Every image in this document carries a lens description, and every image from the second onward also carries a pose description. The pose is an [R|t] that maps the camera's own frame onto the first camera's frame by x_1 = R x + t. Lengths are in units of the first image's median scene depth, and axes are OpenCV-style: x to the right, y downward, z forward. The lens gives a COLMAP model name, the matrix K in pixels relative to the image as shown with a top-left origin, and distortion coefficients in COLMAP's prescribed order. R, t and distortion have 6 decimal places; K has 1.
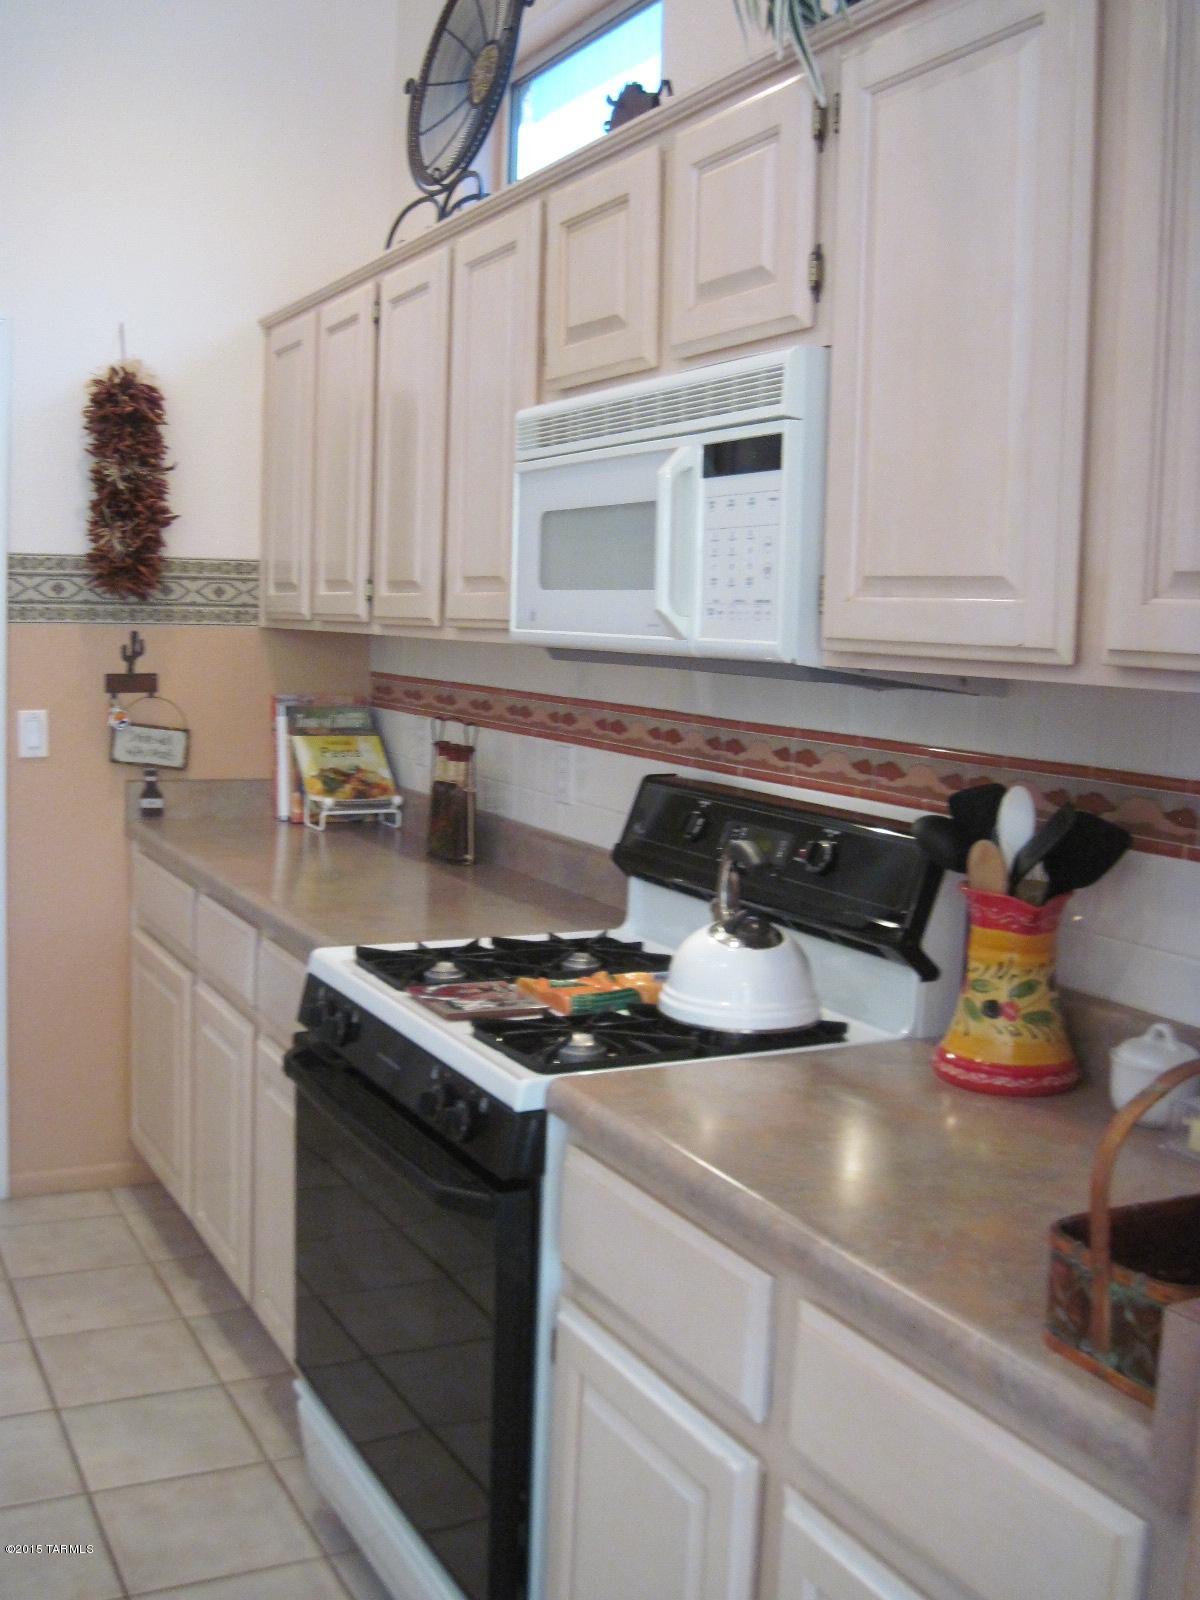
lens RADIAL K [[1619.1, 0, 584.6], [0, 1619.1, 725.1], [0, 0, 1]] dist [-0.104541, 0.000000]
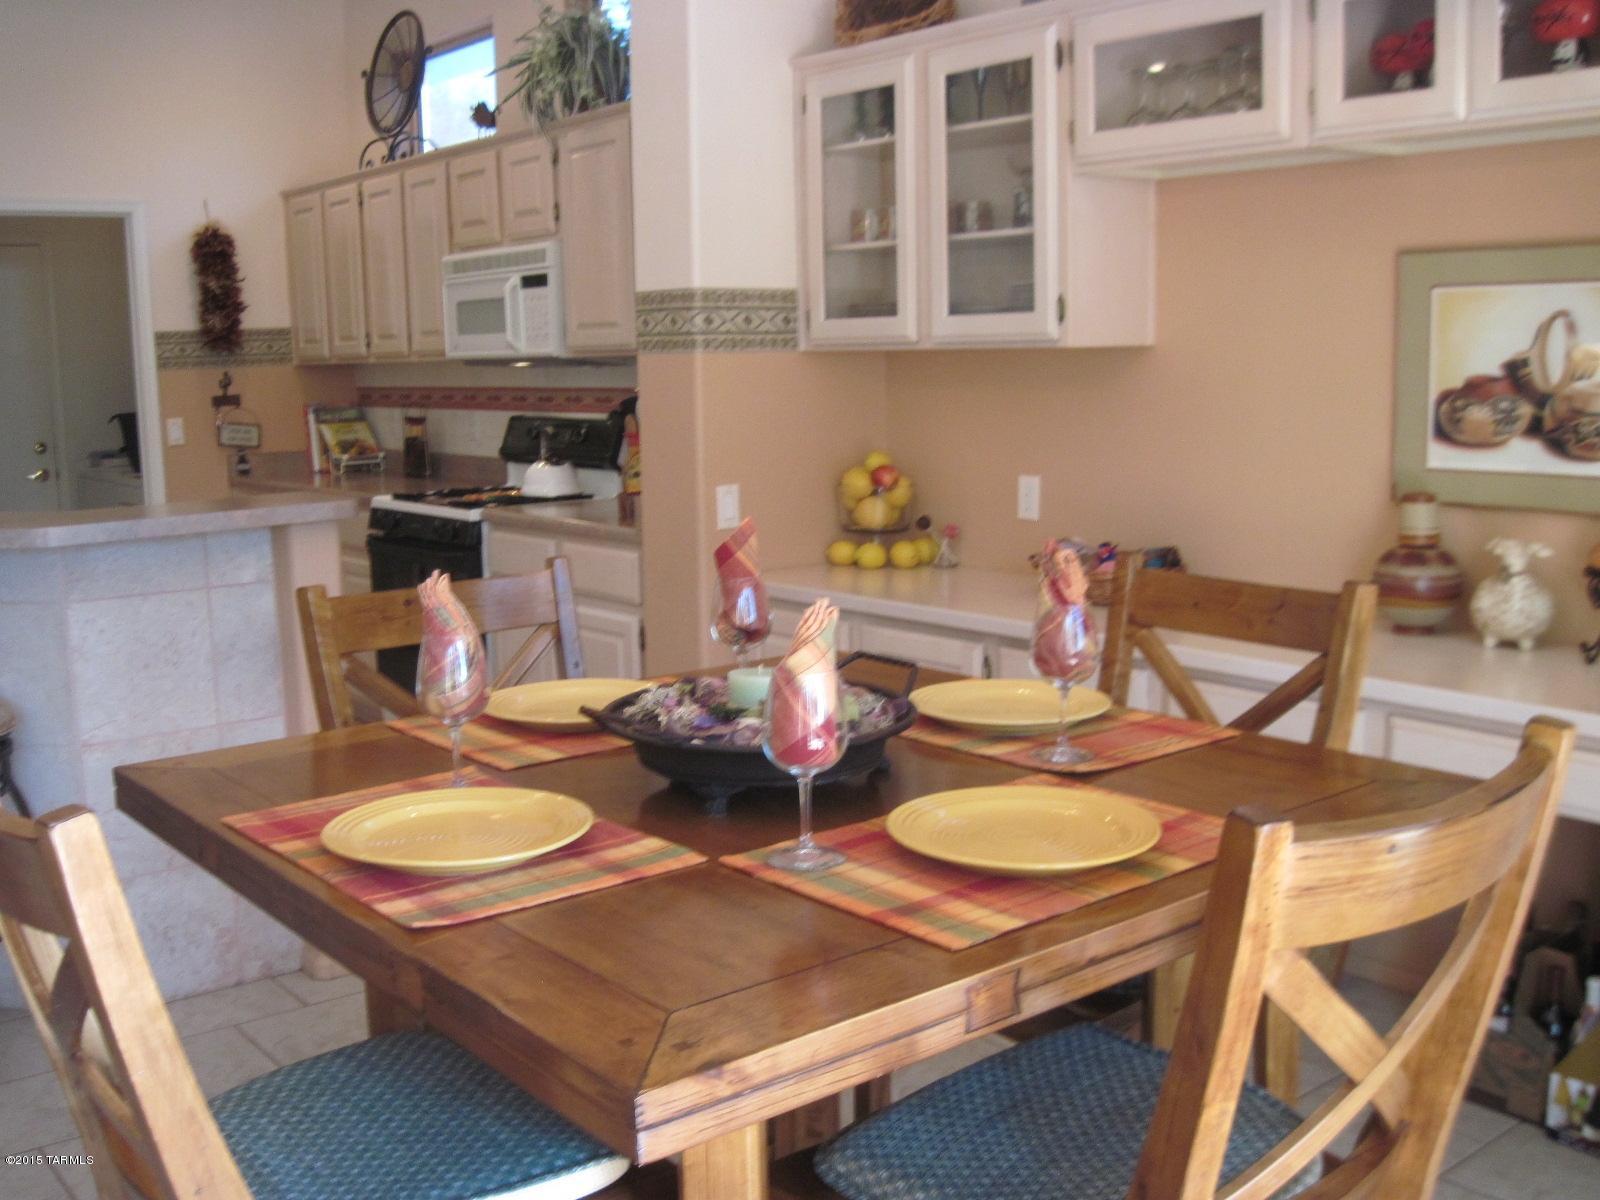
lens RADIAL K [[1619.1, 0, 762.8], [0, 1619.1, 619.2], [0, 0, 1]] dist [-0.104541, 0.000000]
pose [[0.982352, -0.080270, 0.168943, -0.017445], [0.063591, 0.992758, 0.101923, 0.094041], [-0.175901, -0.089381, 0.980342, -1.138394]]
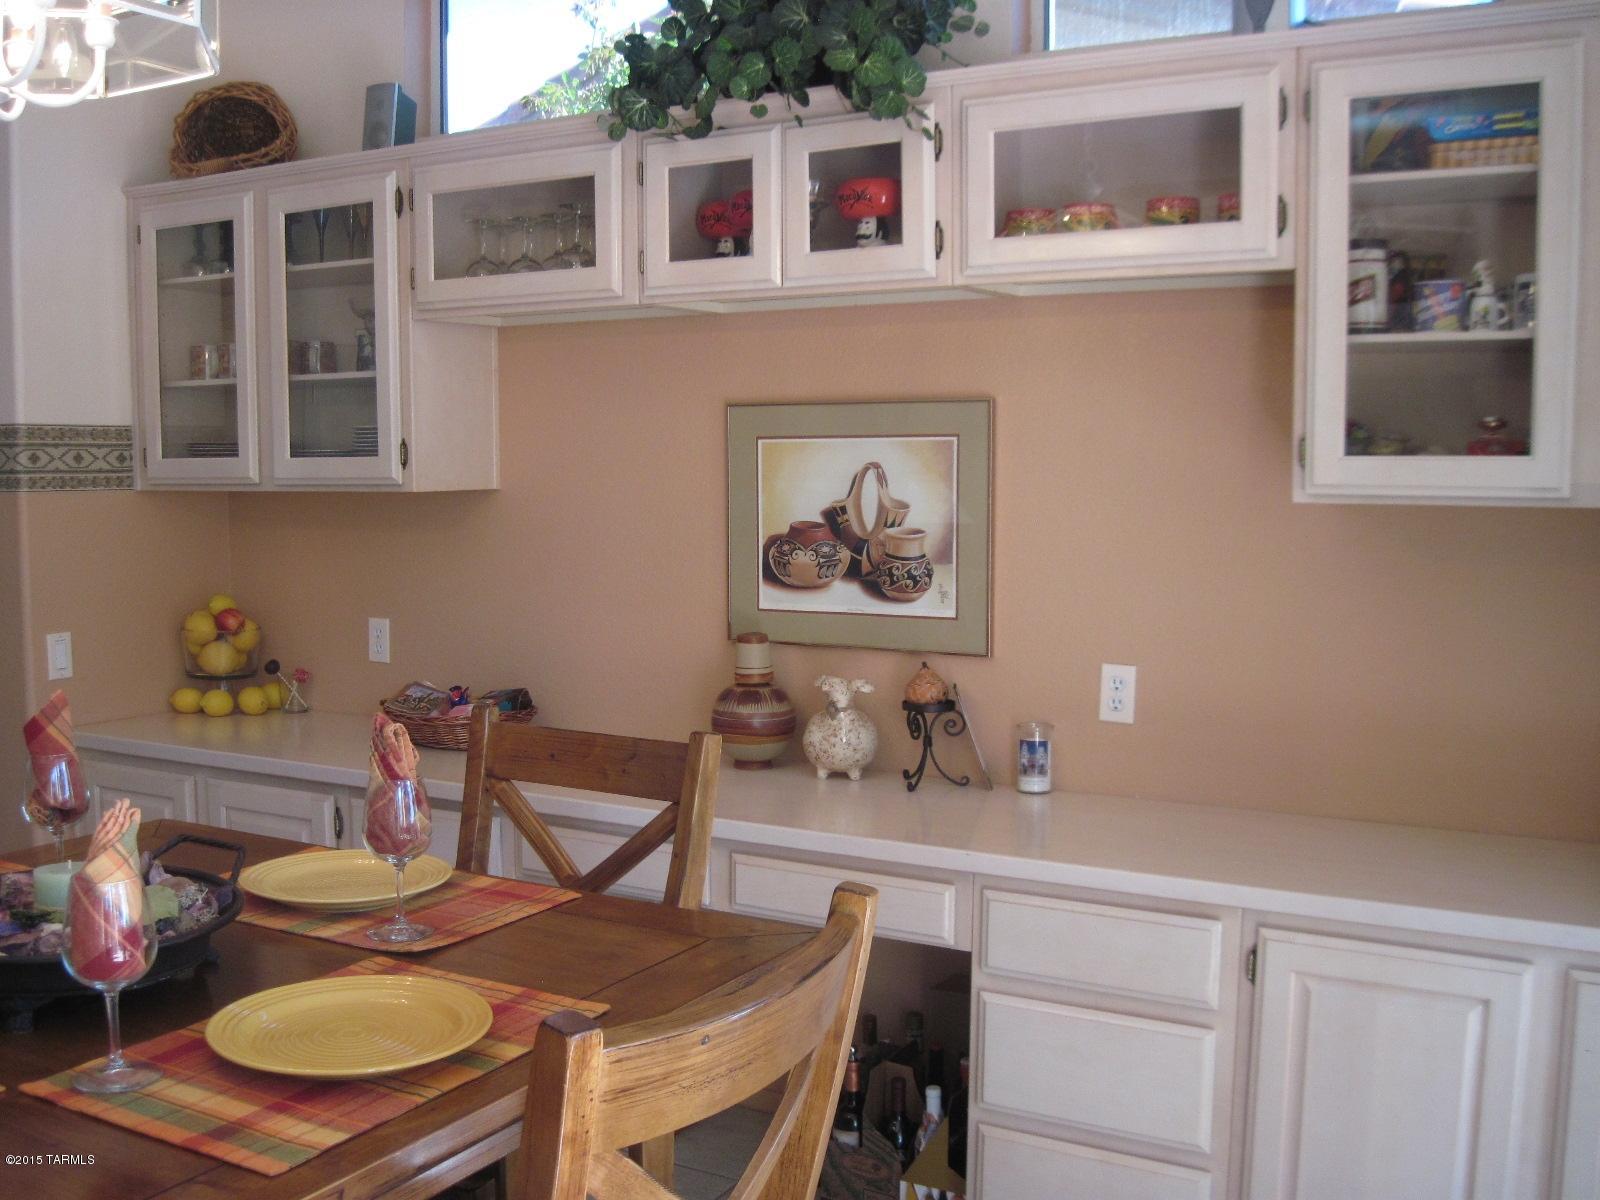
lens RADIAL K [[1619.1, 0, 745.7], [0, 1619.1, 613.0], [0, 0, 1]] dist [-0.104541, 0.000000]
pose [[0.850503, -0.083767, 0.519257, 0.007275], [0.066160, 0.996433, 0.052380, 0.072493], [-0.521792, -0.010195, 0.853012, -1.132882]]
